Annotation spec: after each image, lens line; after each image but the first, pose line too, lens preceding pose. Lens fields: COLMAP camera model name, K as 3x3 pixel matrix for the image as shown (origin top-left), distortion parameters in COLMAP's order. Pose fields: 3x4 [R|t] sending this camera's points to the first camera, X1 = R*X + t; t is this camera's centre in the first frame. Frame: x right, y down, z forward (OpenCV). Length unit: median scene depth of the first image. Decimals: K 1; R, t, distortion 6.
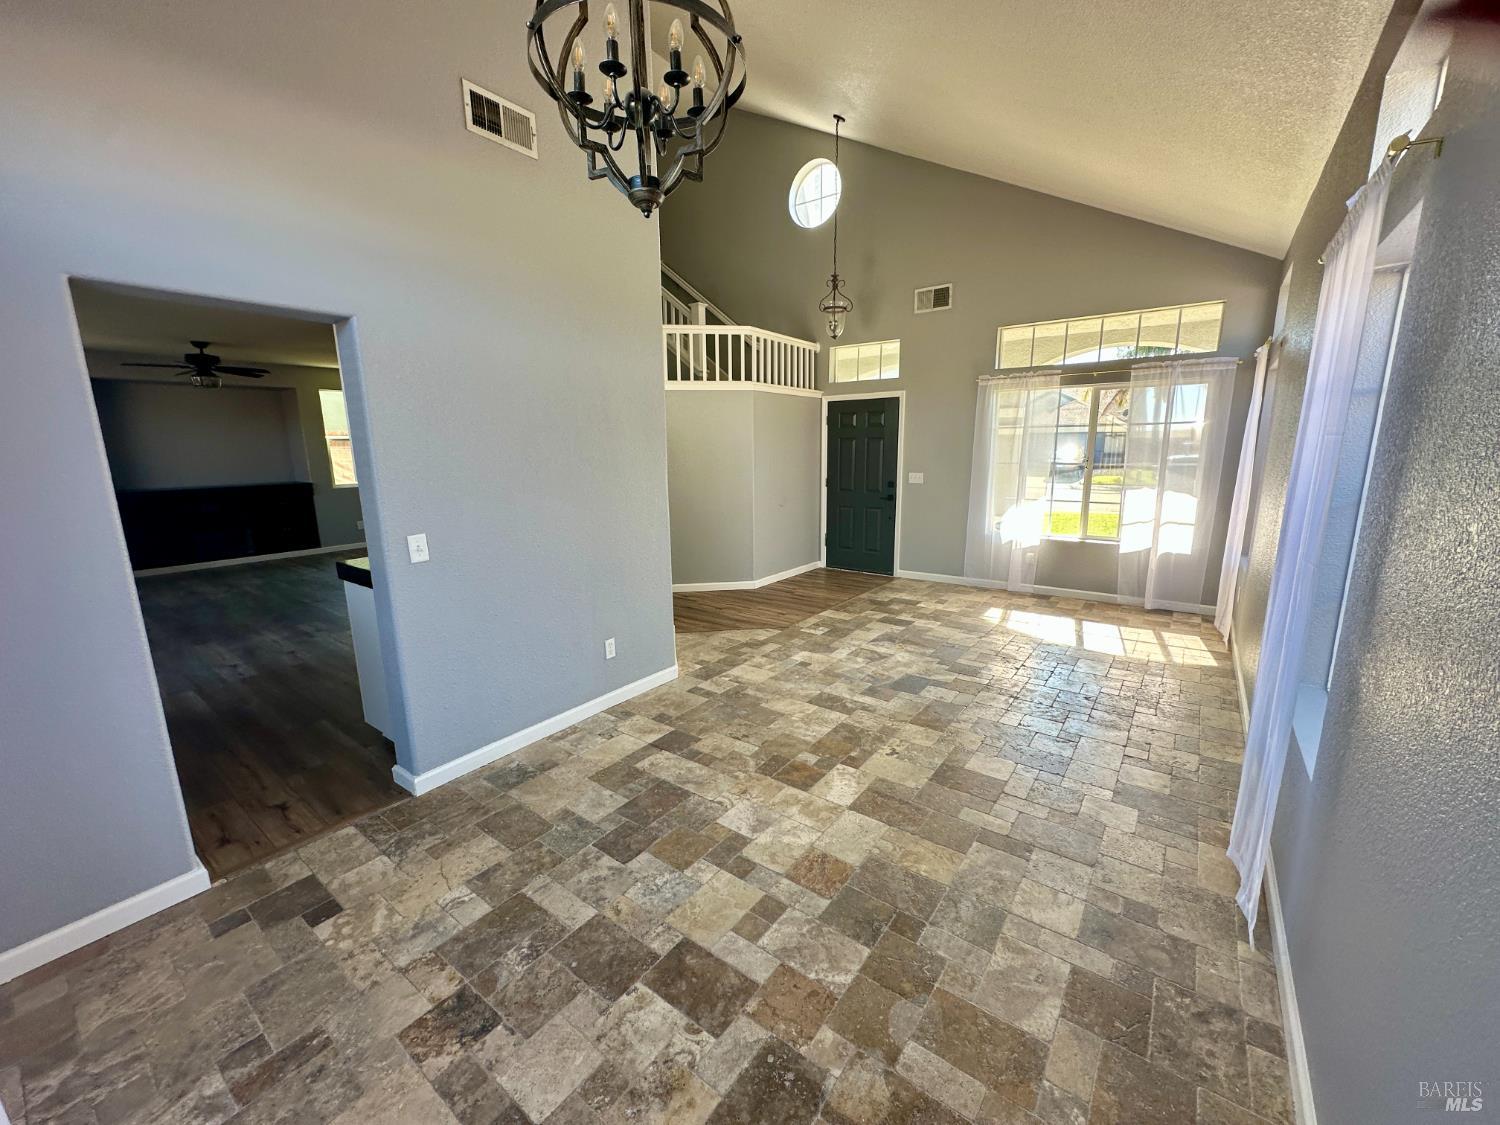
lens RADIAL K [[597.1, 0, 750.0], [0, 597.1, 562.5], [0, 0, 1]] dist [-0.000168, 0.000201]
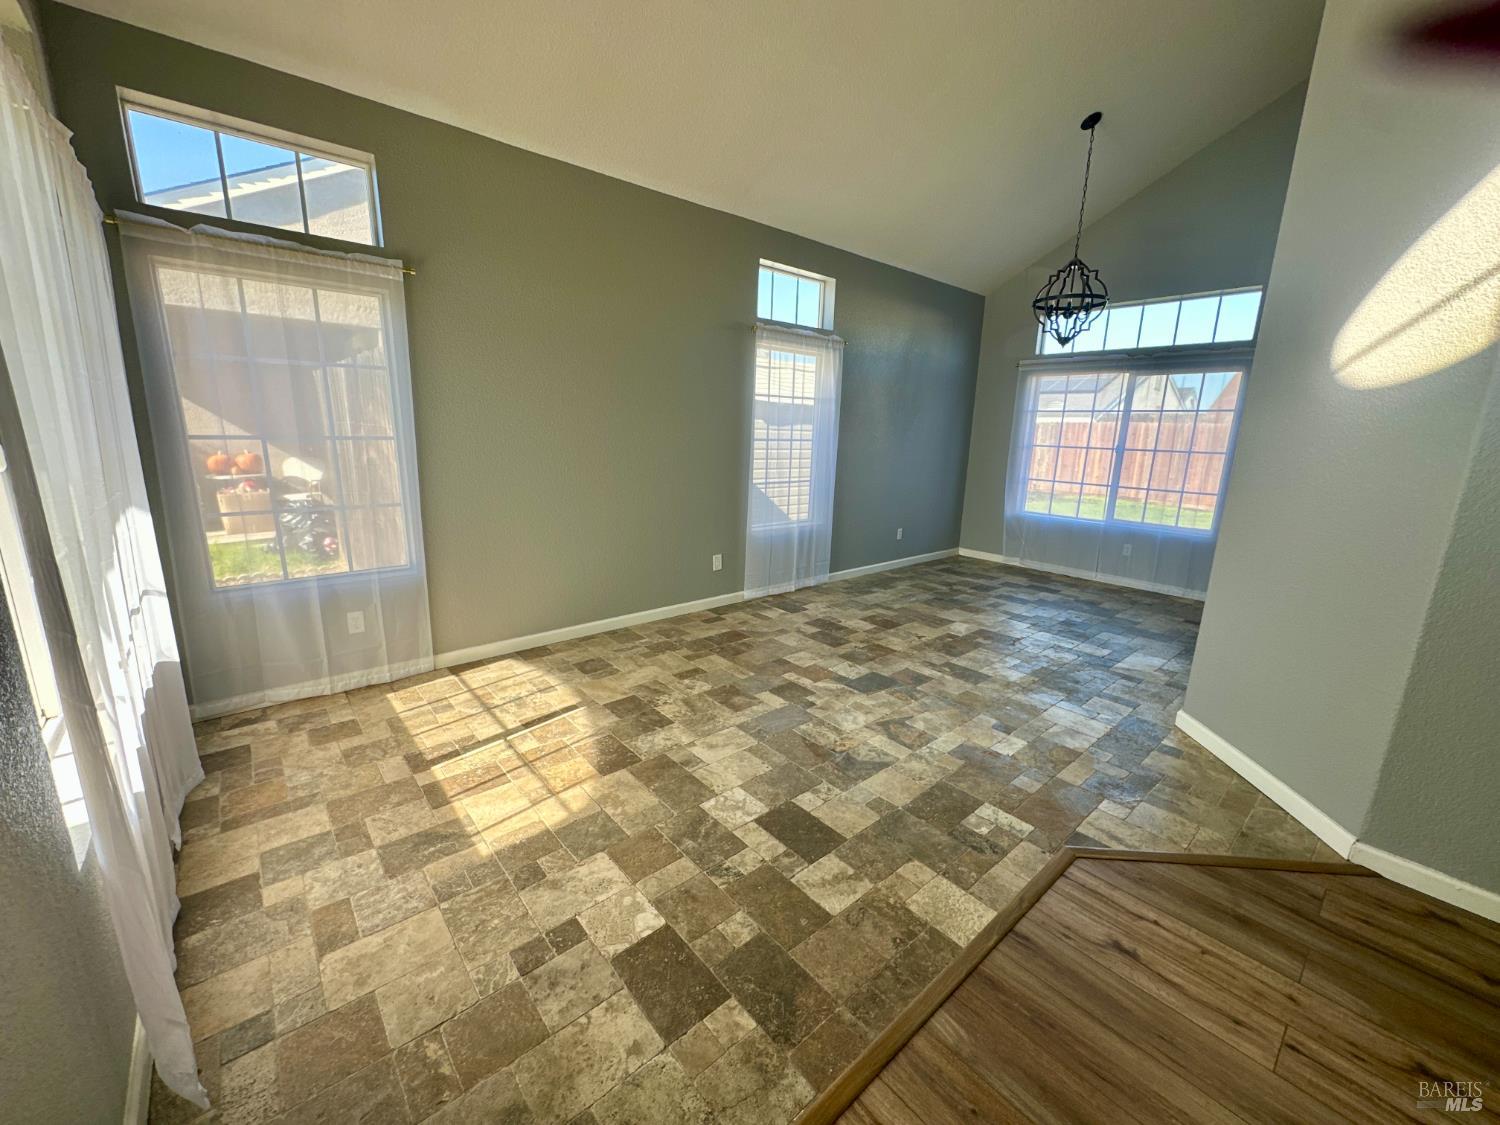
lens RADIAL K [[597.1, 0, 750.0], [0, 597.1, 562.5], [0, 0, 1]] dist [-0.000168, 0.000201]
pose [[-0.976366, -0.062965, 0.206747, 0.253834], [0.025838, 0.915751, 0.400915, -0.304236], [-0.214572, 0.396782, -0.892481, 1.642840]]
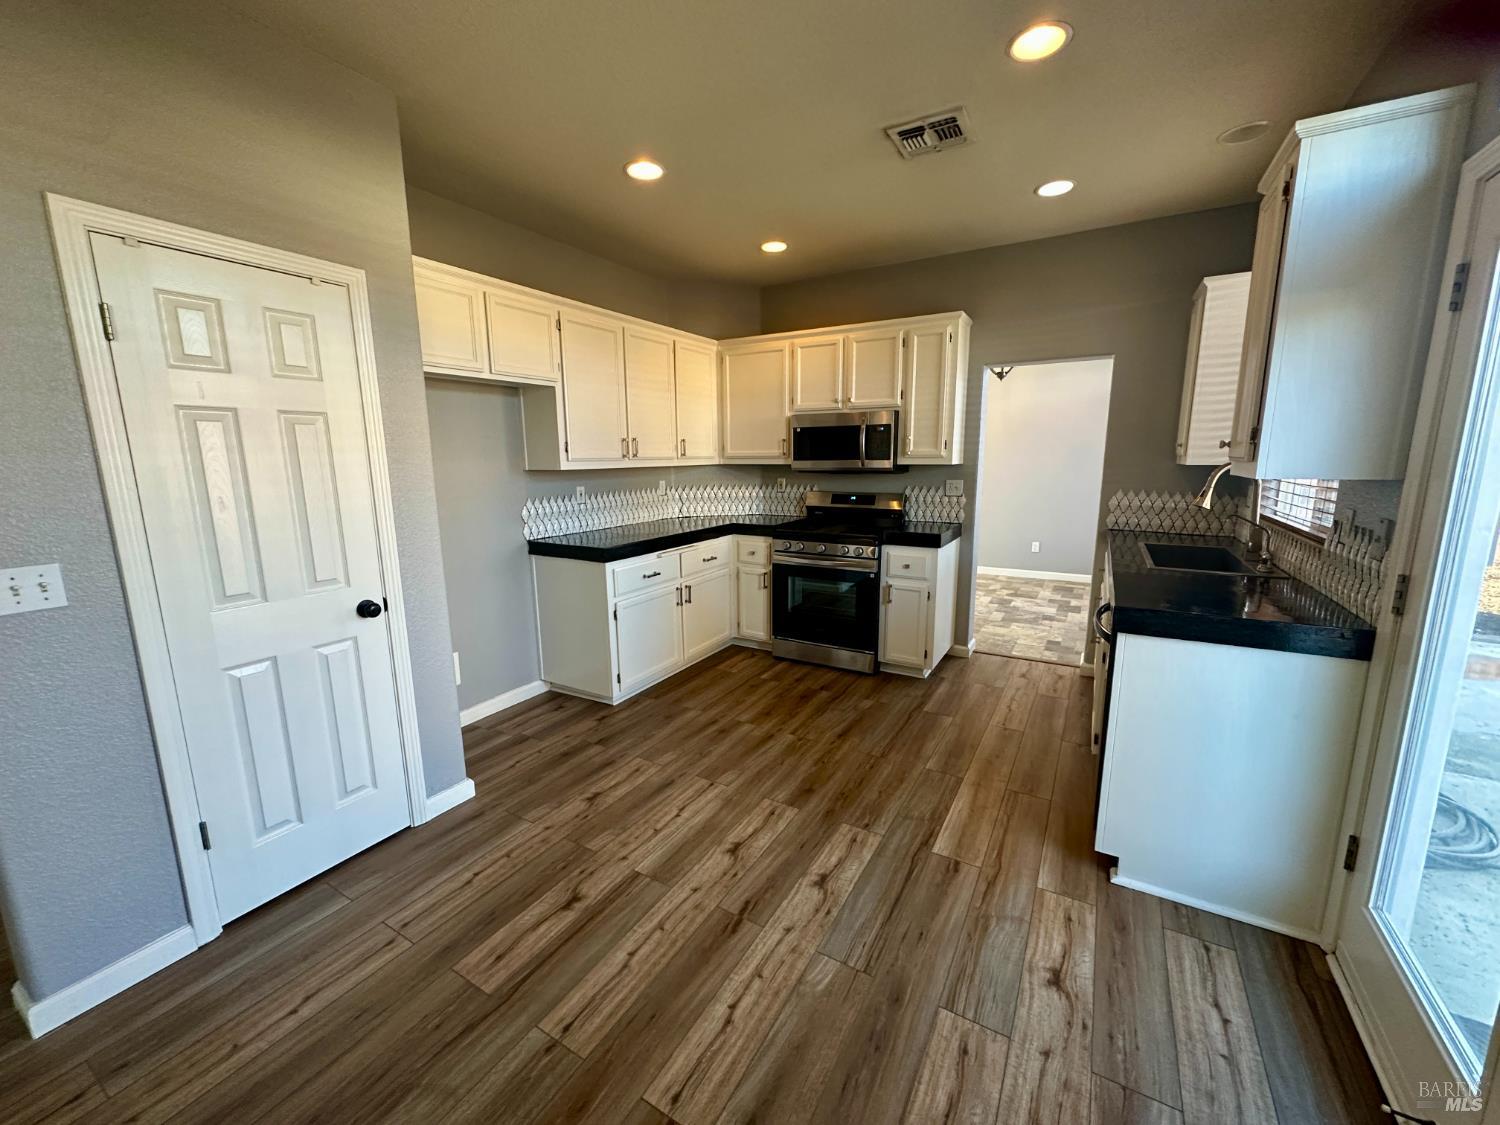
lens RADIAL K [[597.1, 0, 750.0], [0, 597.1, 562.5], [0, 0, 1]] dist [-0.000168, 0.000201]
pose [[-0.113699, -0.163818, 0.979916, -1.349293], [0.204448, 0.961345, 0.184436, -0.182286], [-0.972252, 0.221312, -0.075812, 1.085941]]
